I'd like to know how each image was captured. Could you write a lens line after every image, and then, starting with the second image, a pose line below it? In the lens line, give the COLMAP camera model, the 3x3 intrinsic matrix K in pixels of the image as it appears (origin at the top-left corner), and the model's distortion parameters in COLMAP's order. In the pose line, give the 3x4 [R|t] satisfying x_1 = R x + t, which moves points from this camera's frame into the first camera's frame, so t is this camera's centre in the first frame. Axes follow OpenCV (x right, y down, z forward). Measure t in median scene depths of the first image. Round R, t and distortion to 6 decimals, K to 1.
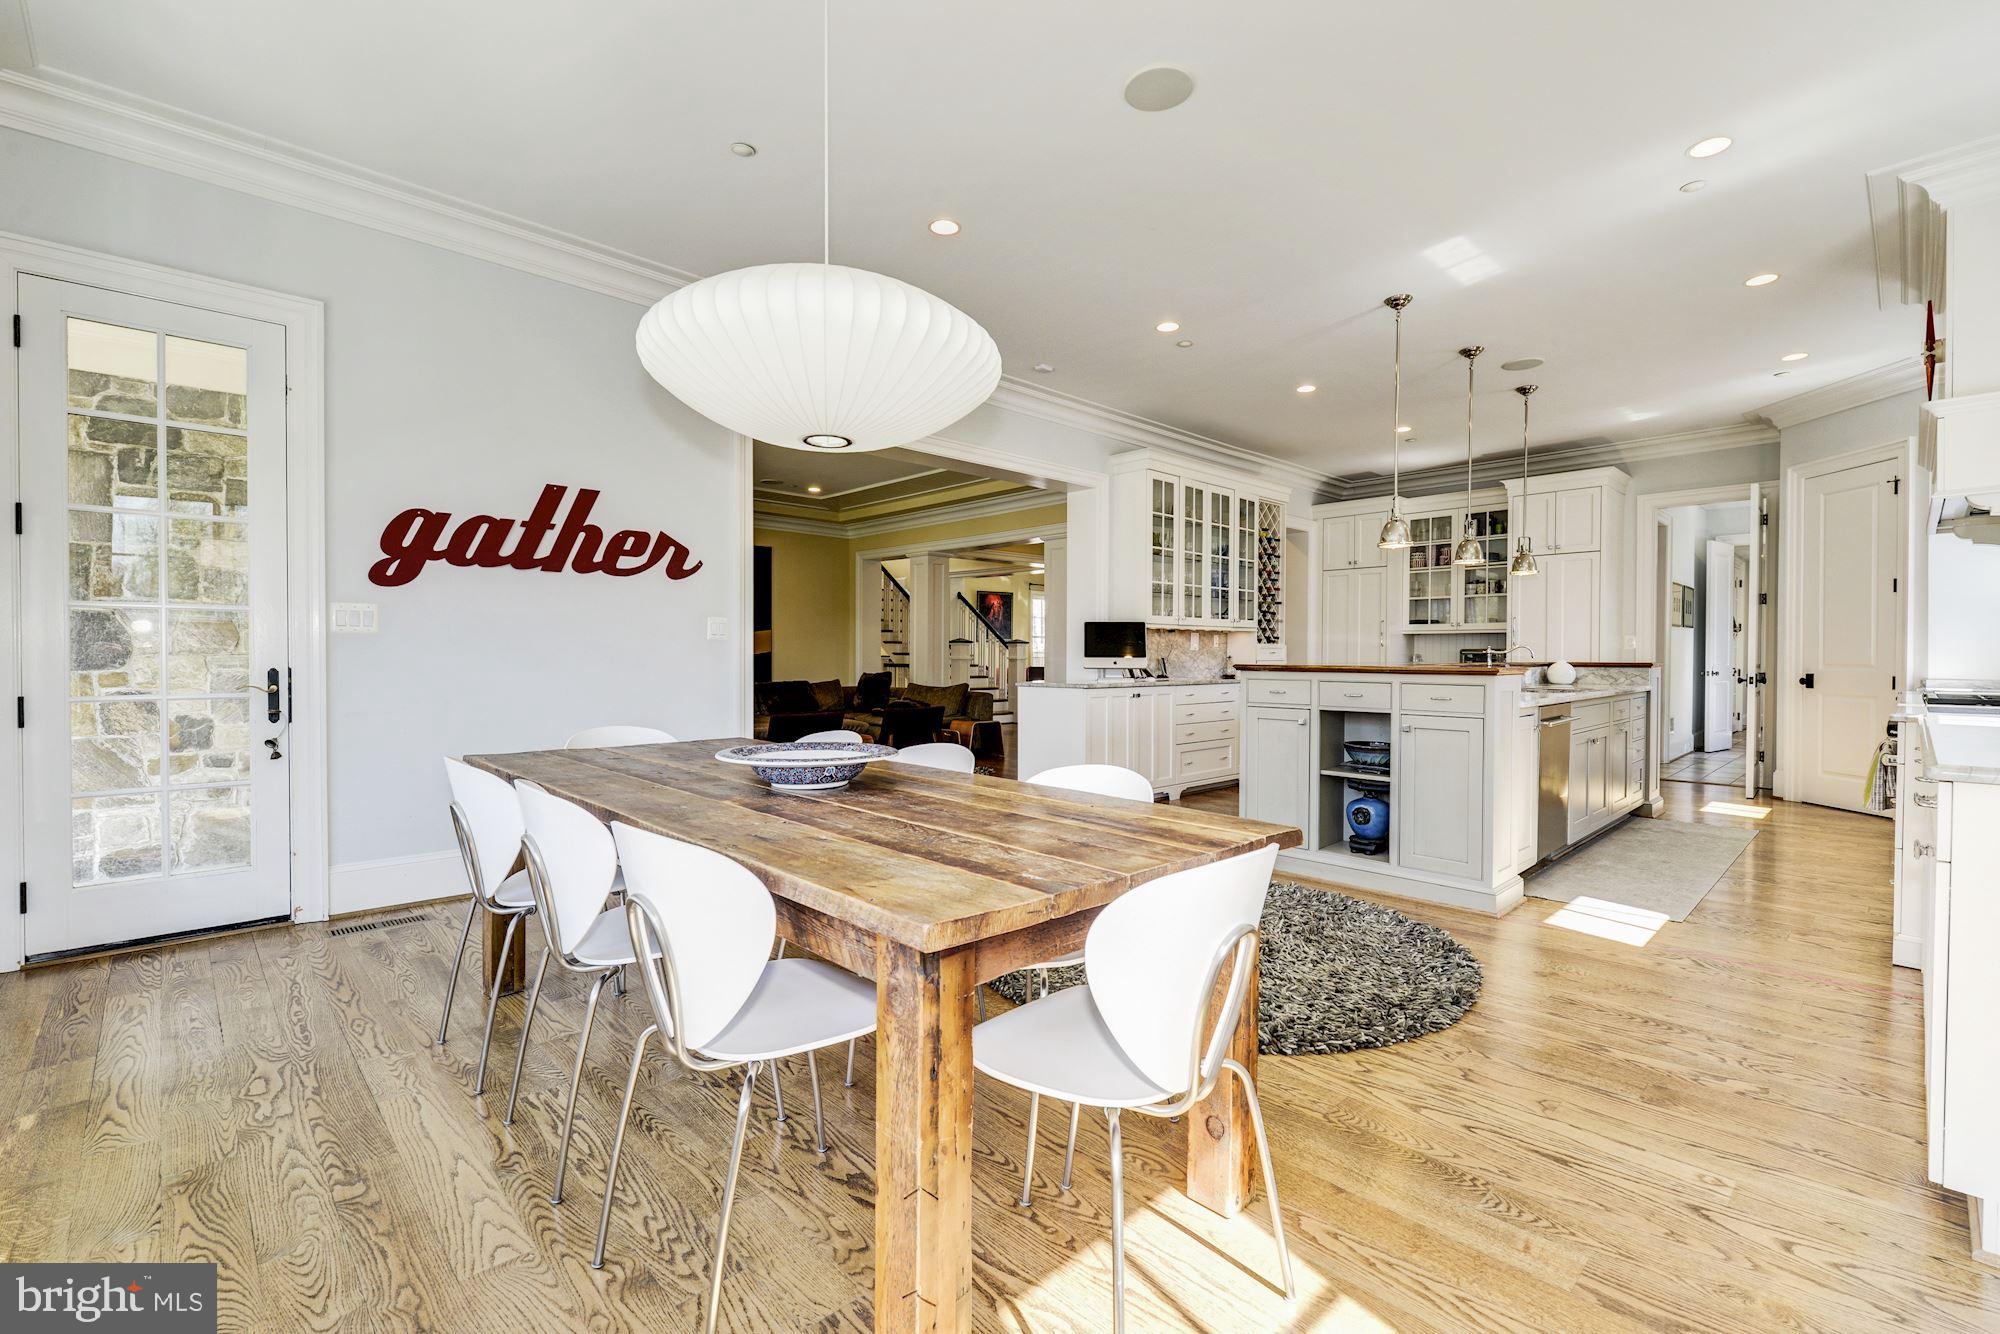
lens RADIAL K [[865.2, 0, 1002.0], [0, 865.2, 663.0], [0, 0, 1]] dist [0.004687, -0.001291]
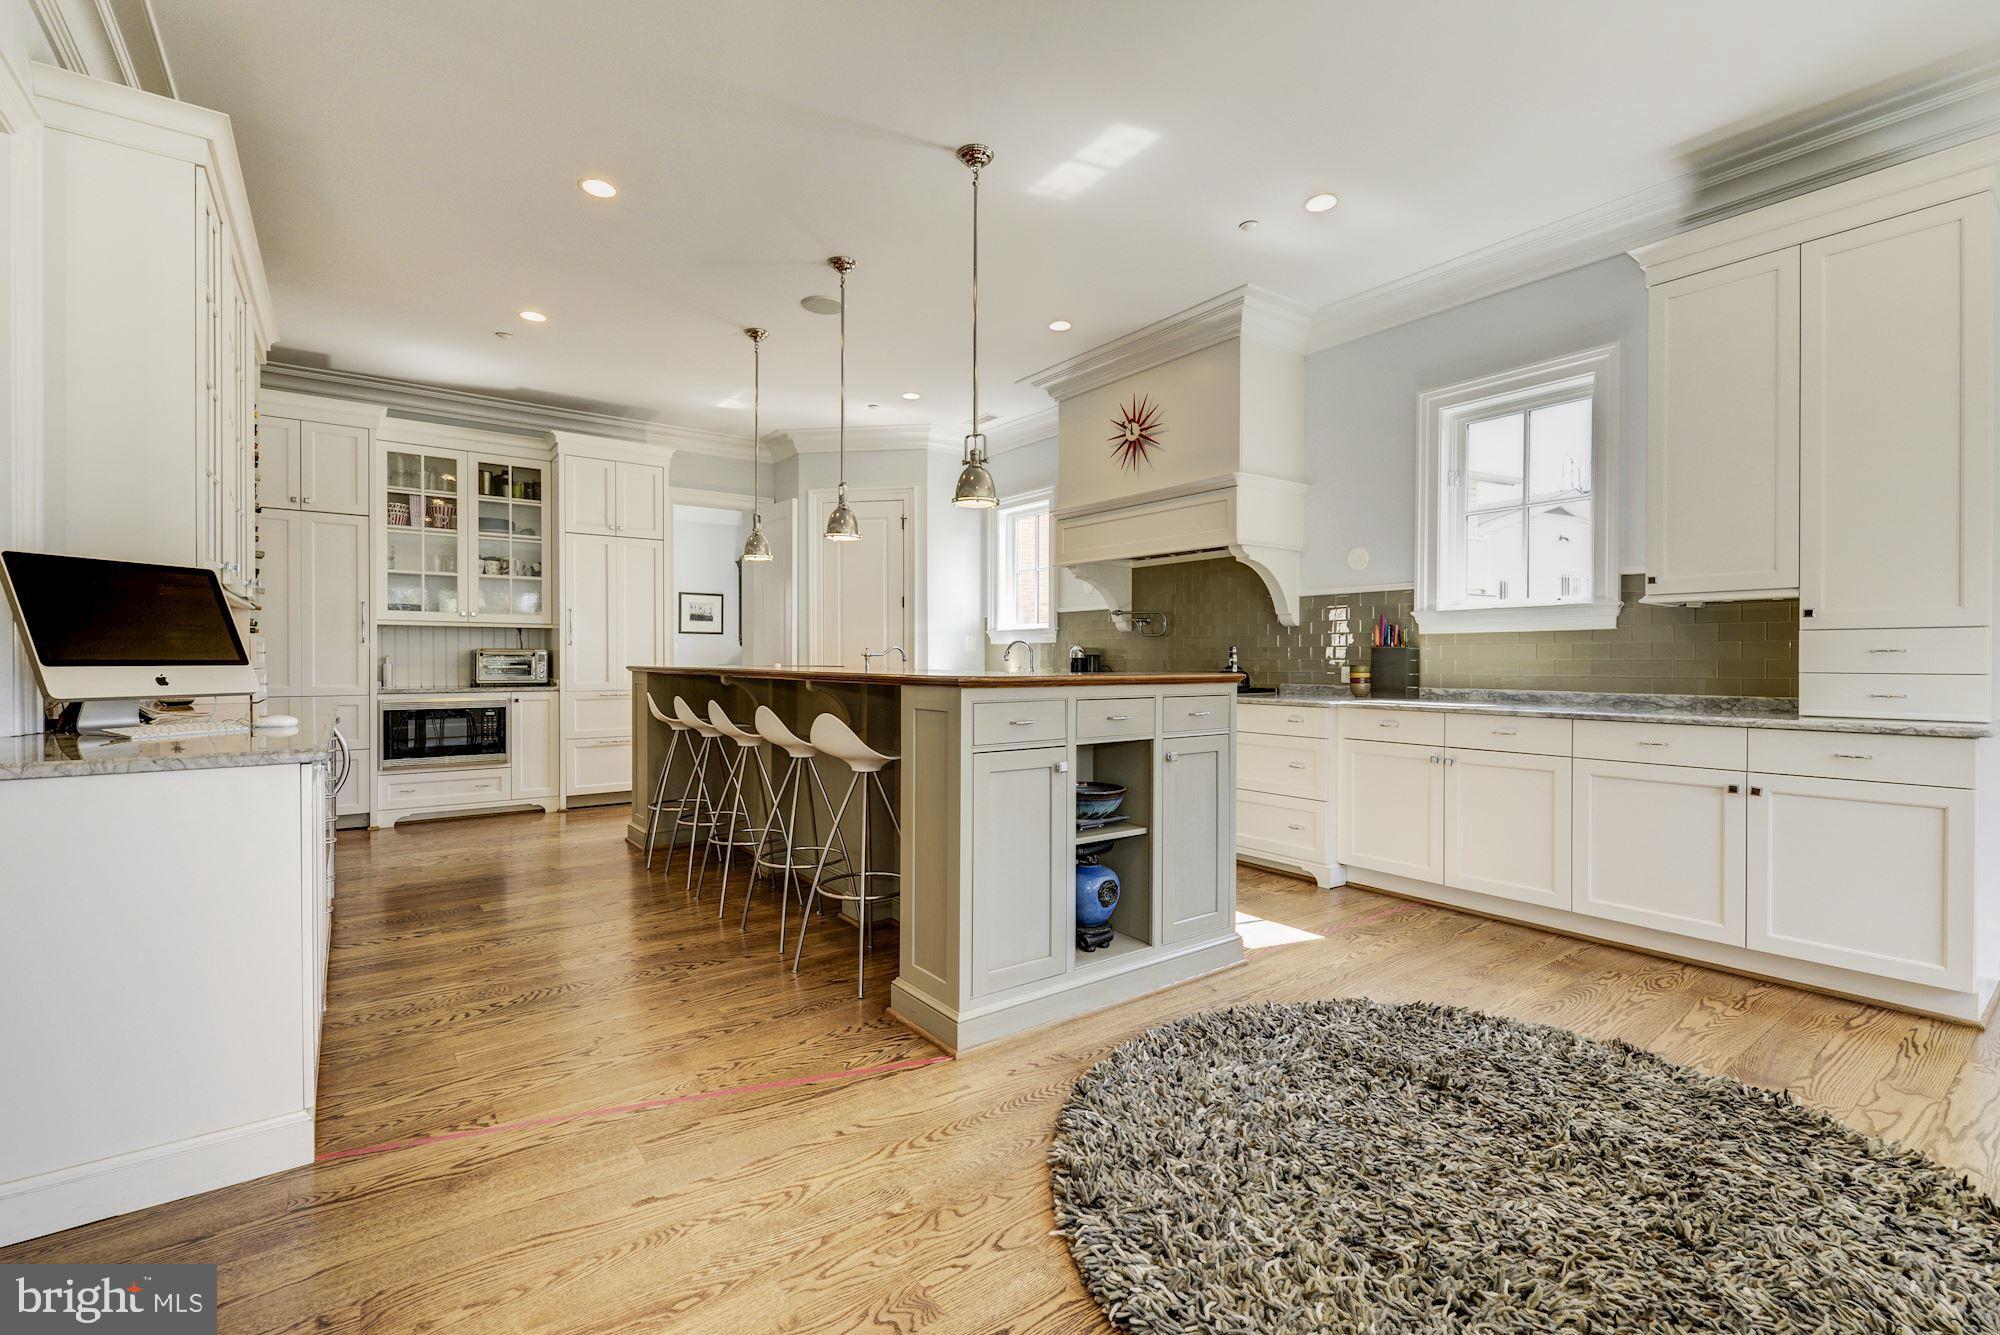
lens RADIAL K [[865.2, 0, 1000.3], [0, 865.2, 665.1], [0, 0, 1]] dist [0.004687, -0.001291]
pose [[0.118484, -0.008421, 0.992920, -0.143456], [0.008231, 0.999938, 0.007498, -0.005109], [-0.992922, 0.007284, 0.118546, 0.532702]]
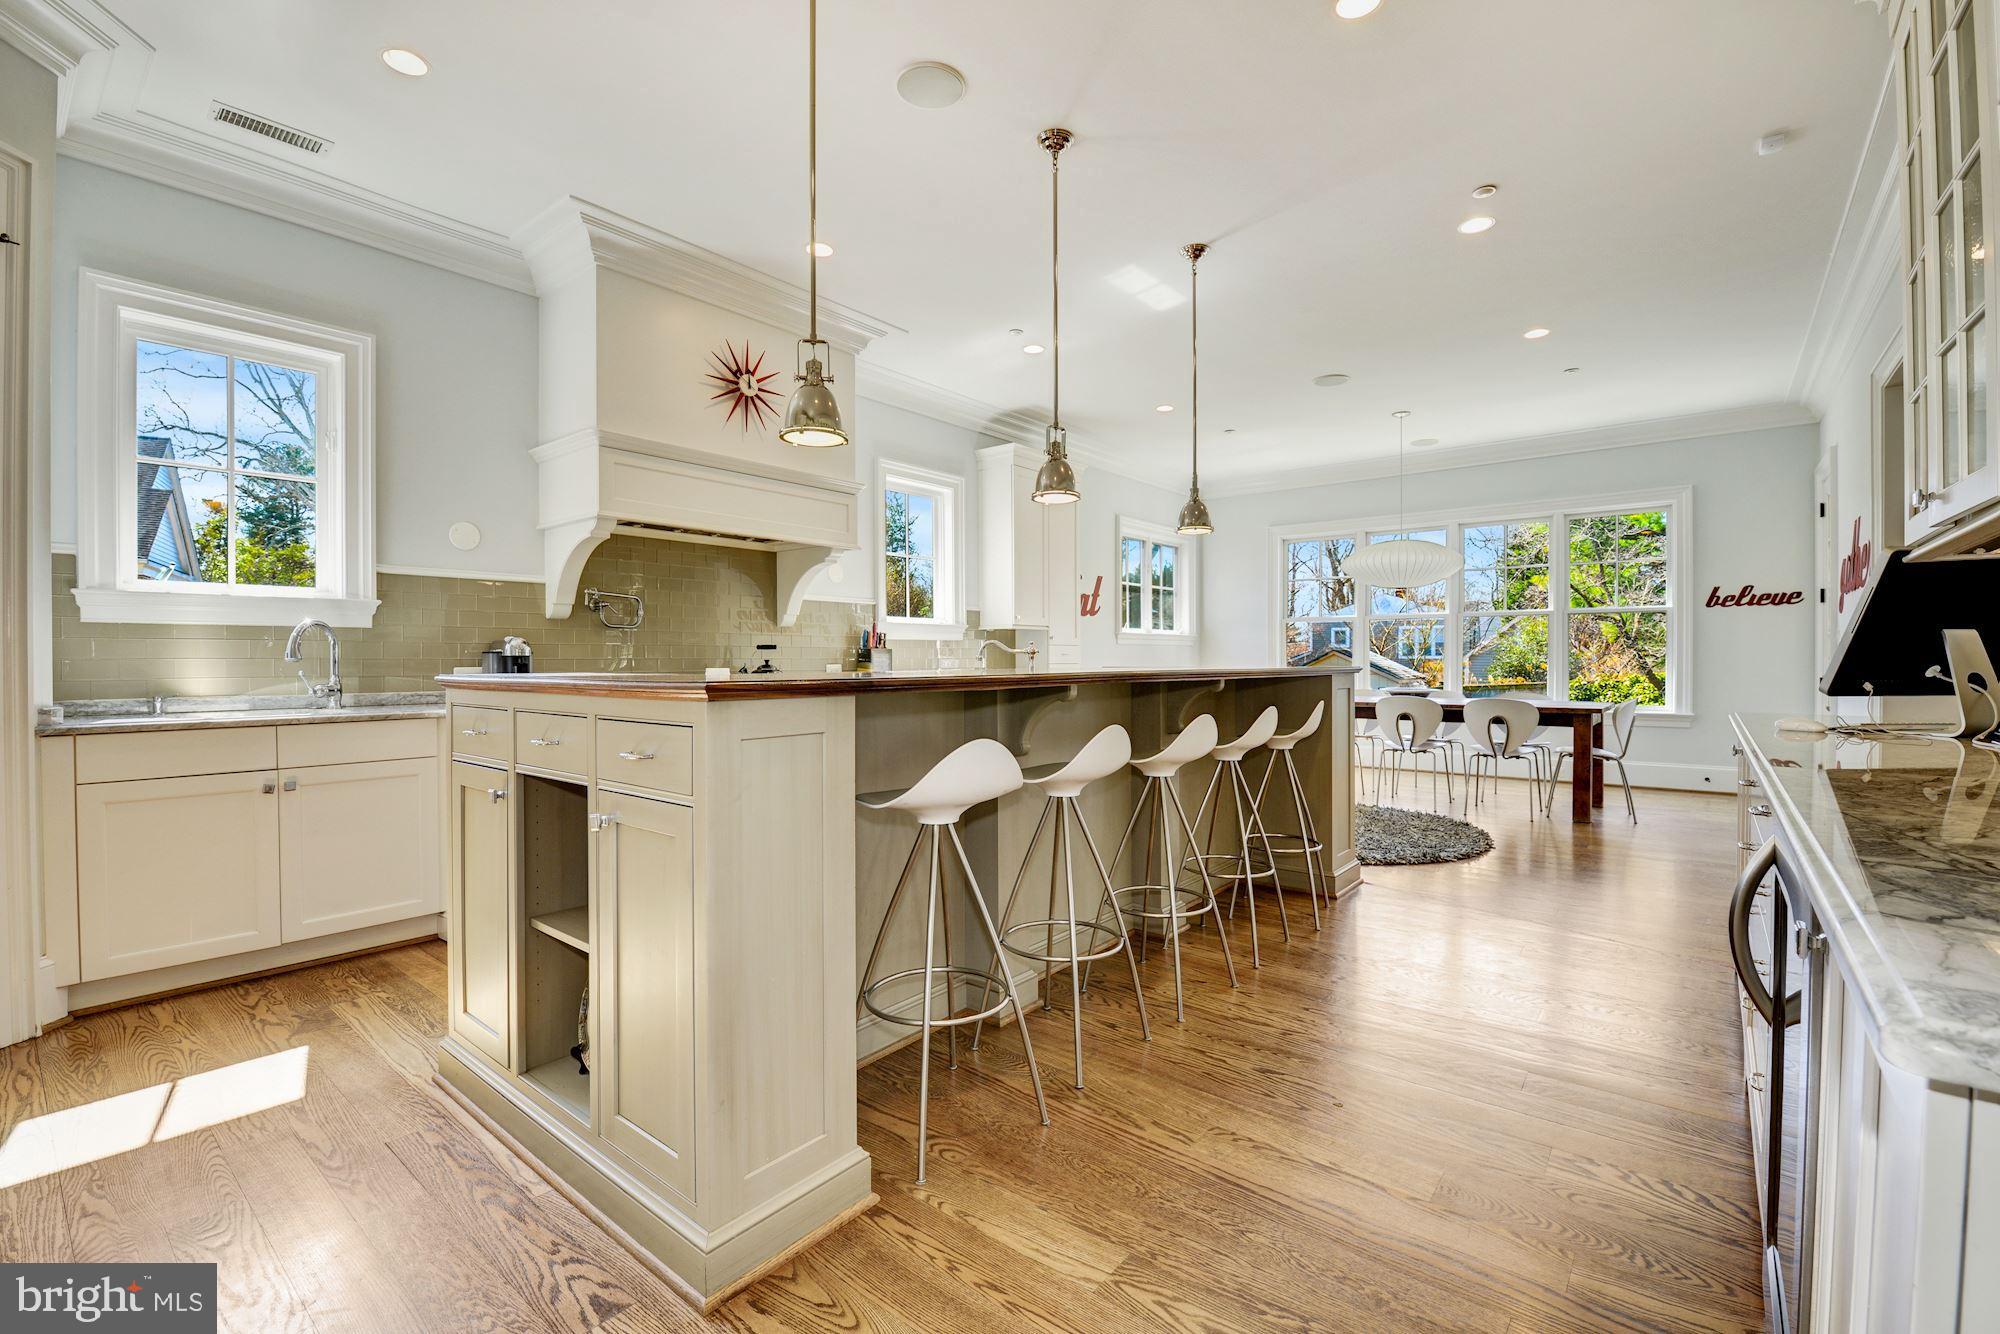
lens RADIAL K [[865.2, 0, 994.9], [0, 865.2, 662.5], [0, 0, 1]] dist [0.004687, -0.001291]
pose [[-0.992280, 0.000510, -0.124015, 0.102824], [-0.001175, 0.999908, 0.013512, -0.006432], [0.124011, 0.013554, -0.992188, 0.765570]]
